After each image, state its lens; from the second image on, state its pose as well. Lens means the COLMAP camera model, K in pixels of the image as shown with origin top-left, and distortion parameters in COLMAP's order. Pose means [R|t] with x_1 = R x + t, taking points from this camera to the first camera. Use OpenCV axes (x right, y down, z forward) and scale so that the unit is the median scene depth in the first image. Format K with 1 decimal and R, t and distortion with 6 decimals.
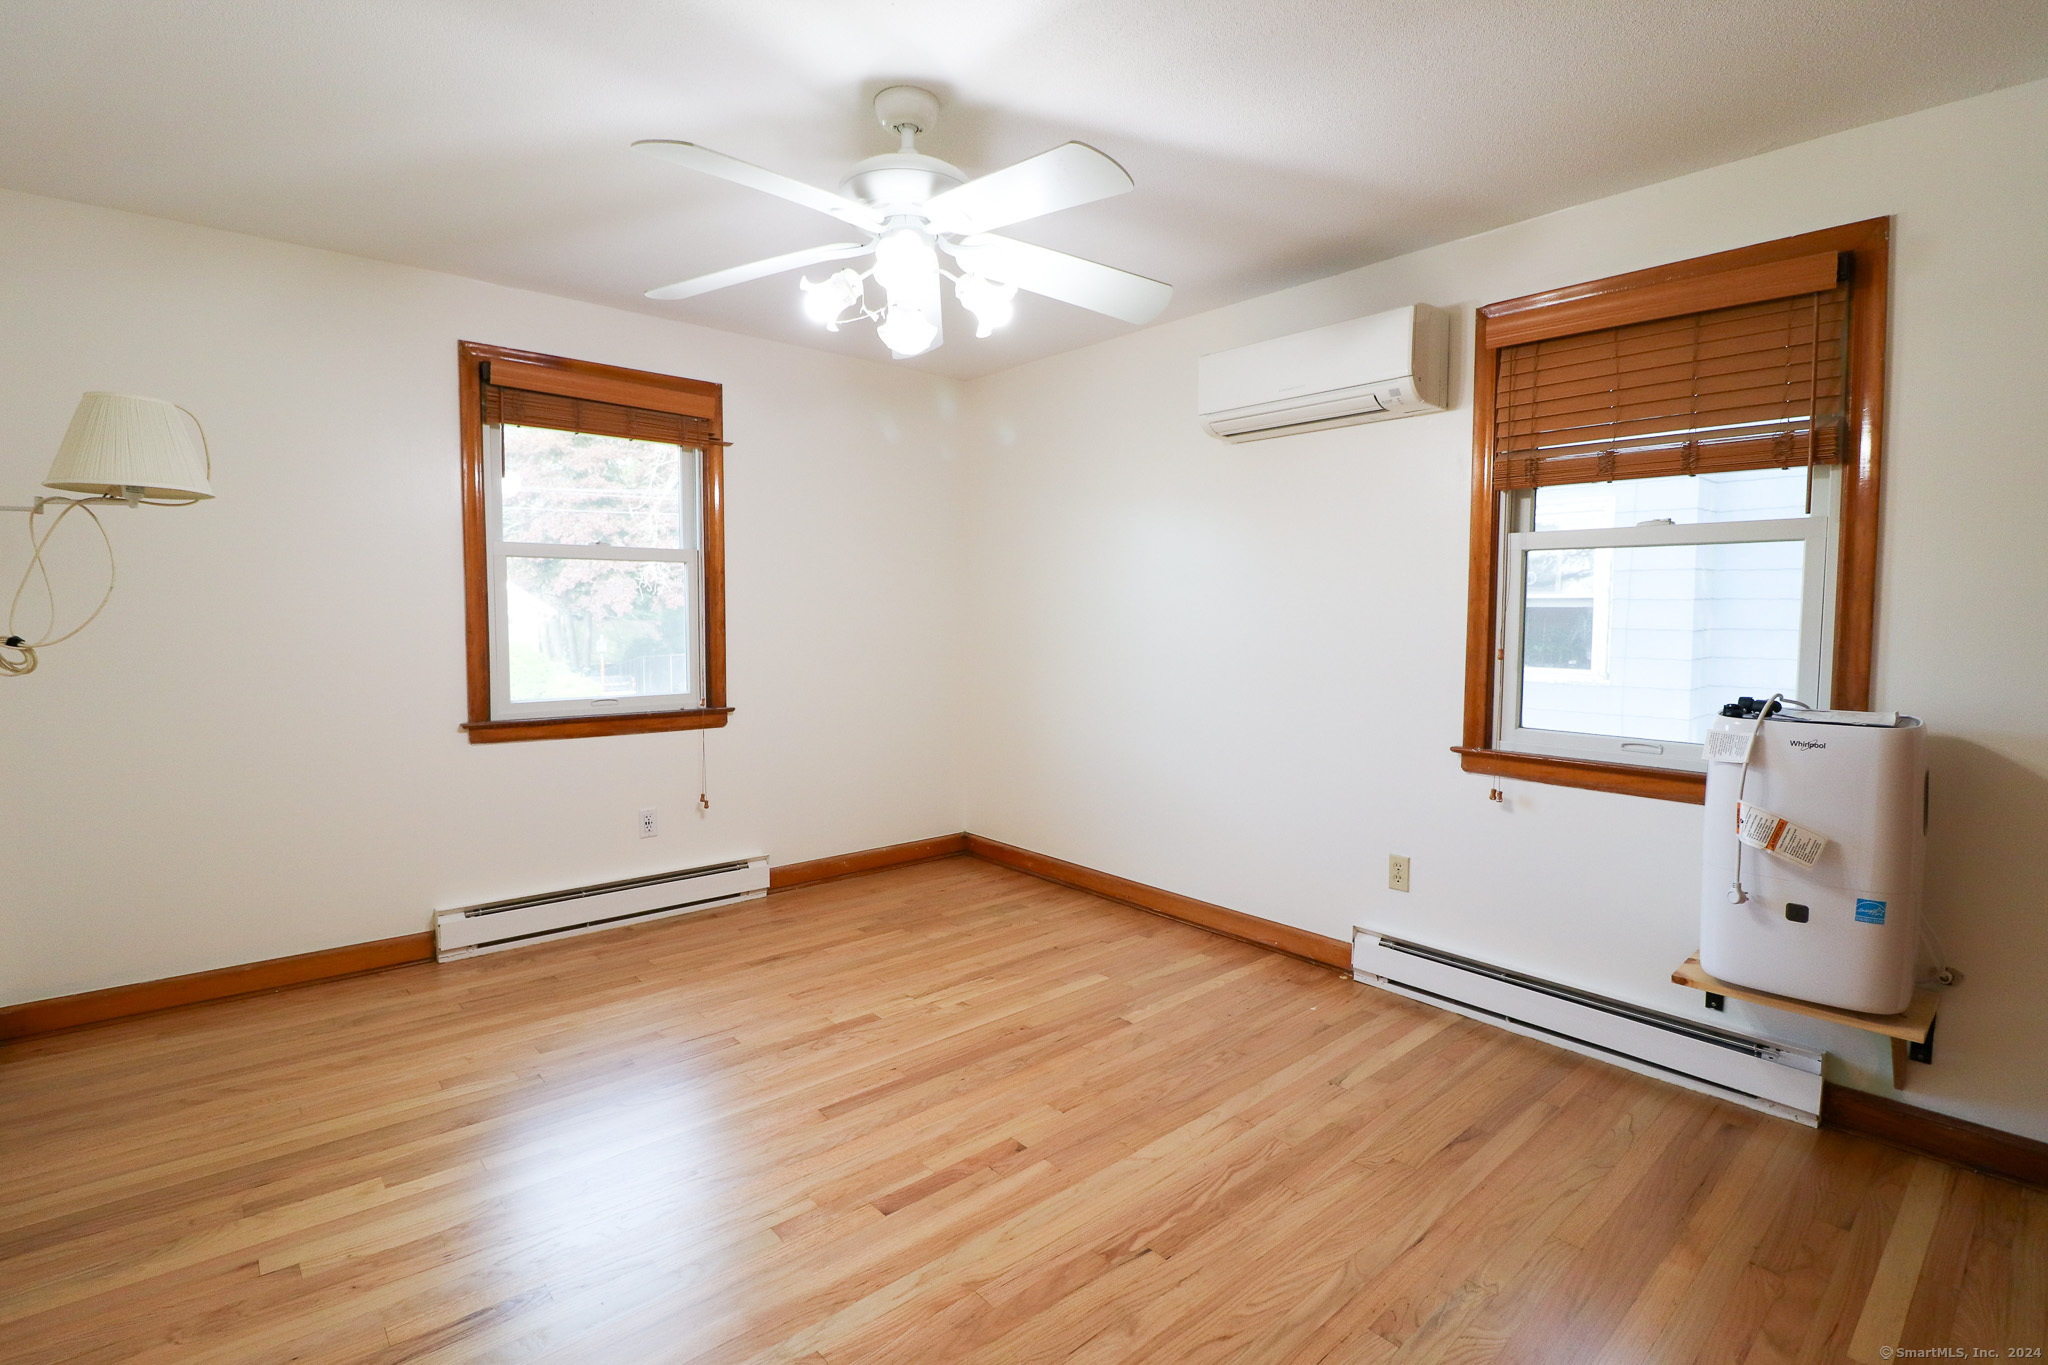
lens RADIAL K [[954.7, 0, 1022.4], [0, 954.7, 661.1], [0, 0, 1]] dist [-0.001822, -0.010704]
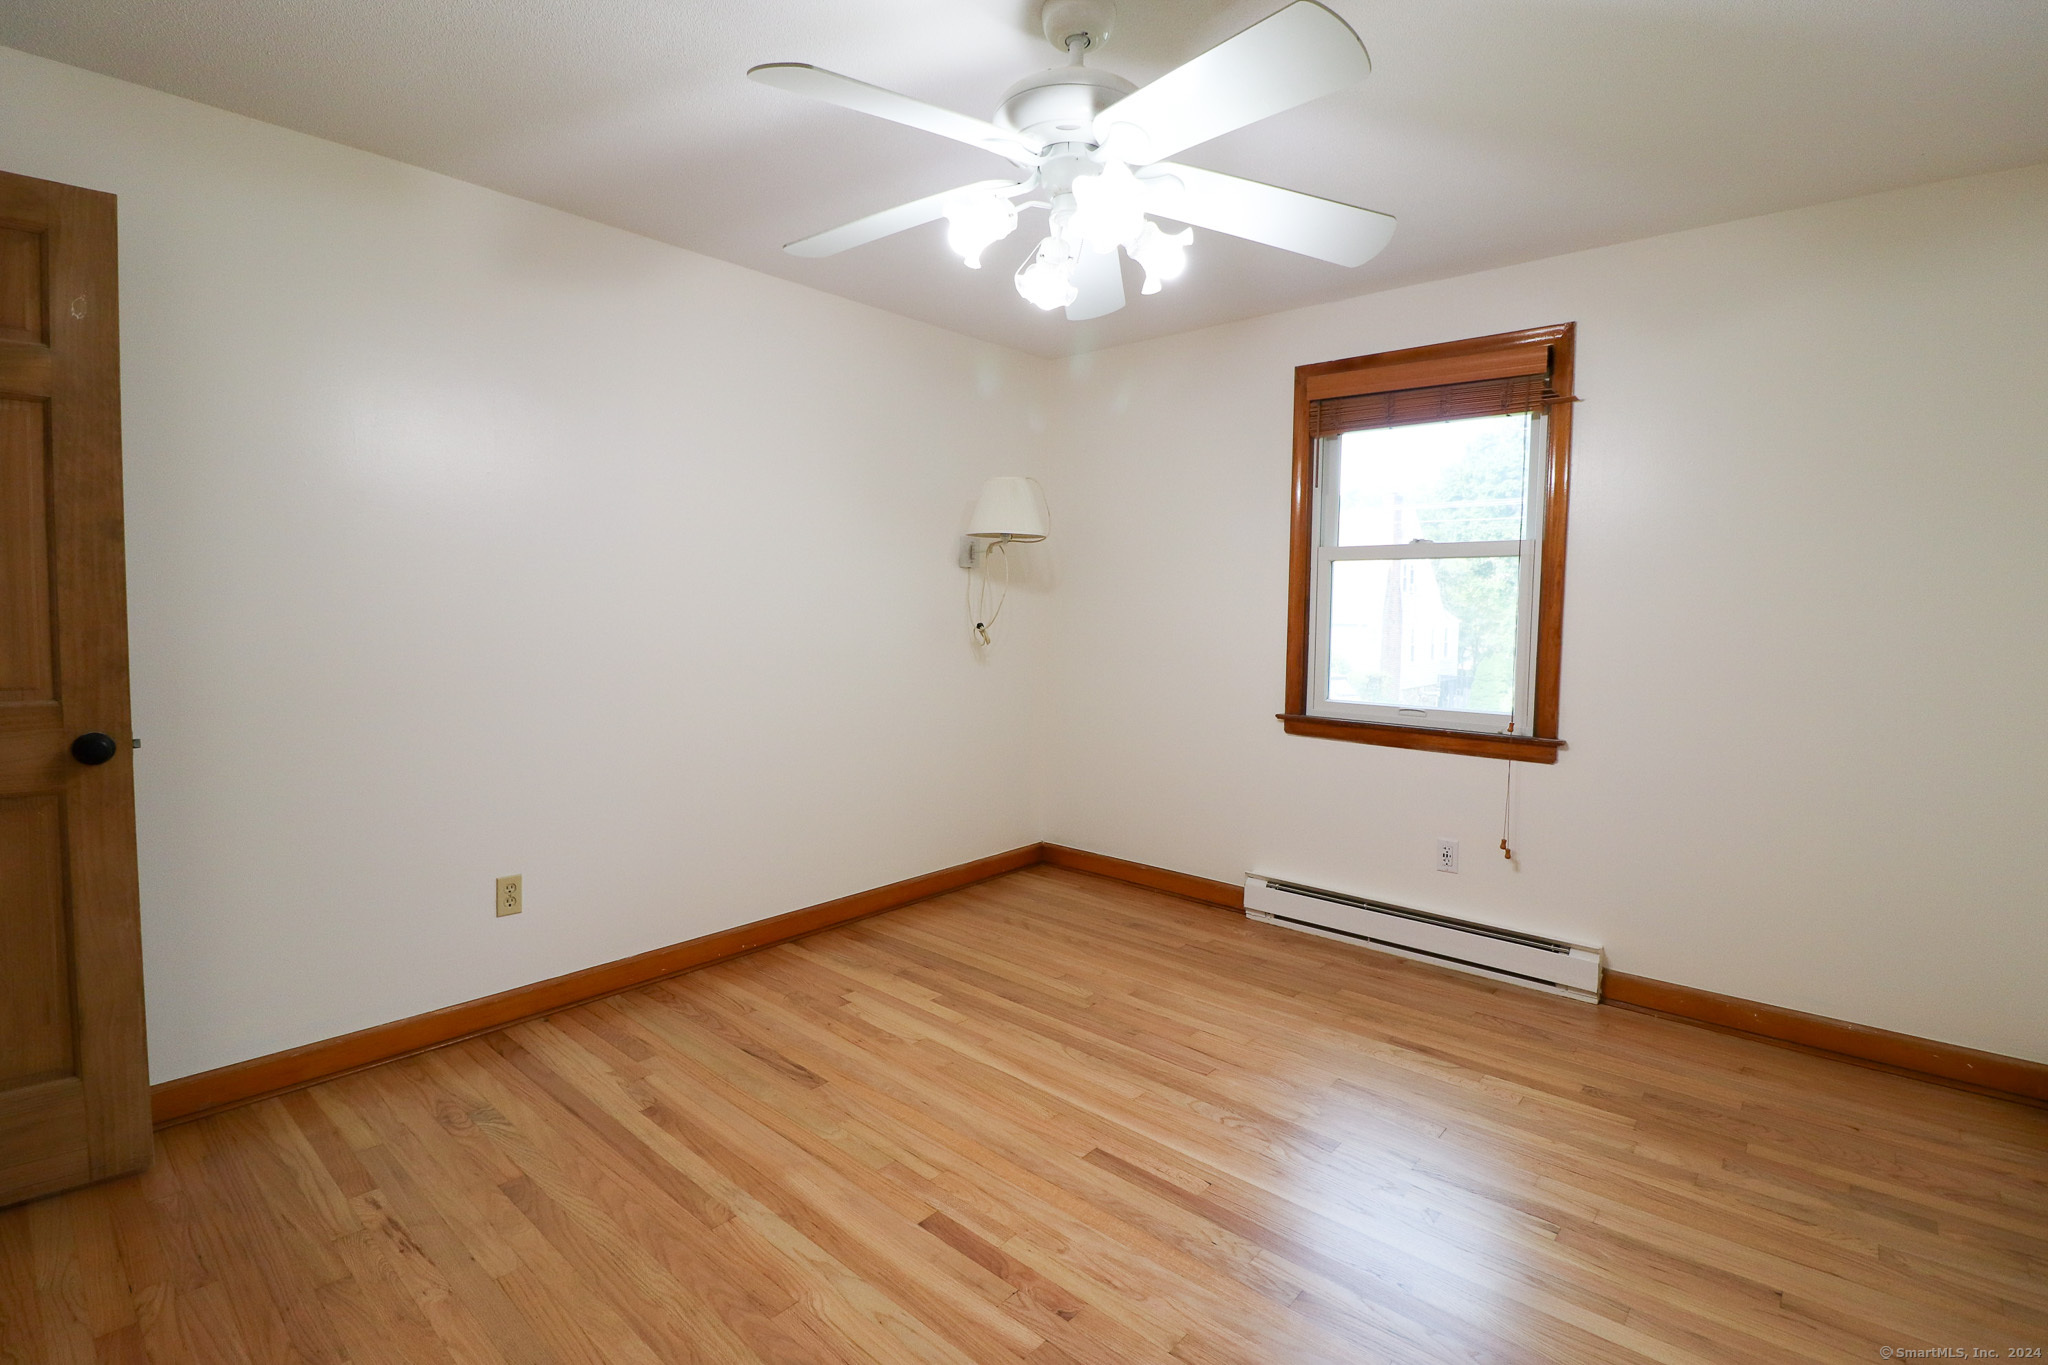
lens RADIAL K [[954.7, 0, 1022.4], [0, 954.7, 661.1], [0, 0, 1]] dist [-0.001822, -0.010704]
pose [[0.132423, 0.053288, -0.989760, 0.455489], [-0.064631, 0.996893, 0.045025, -0.025447], [0.989084, 0.058007, 0.135455, 0.530087]]
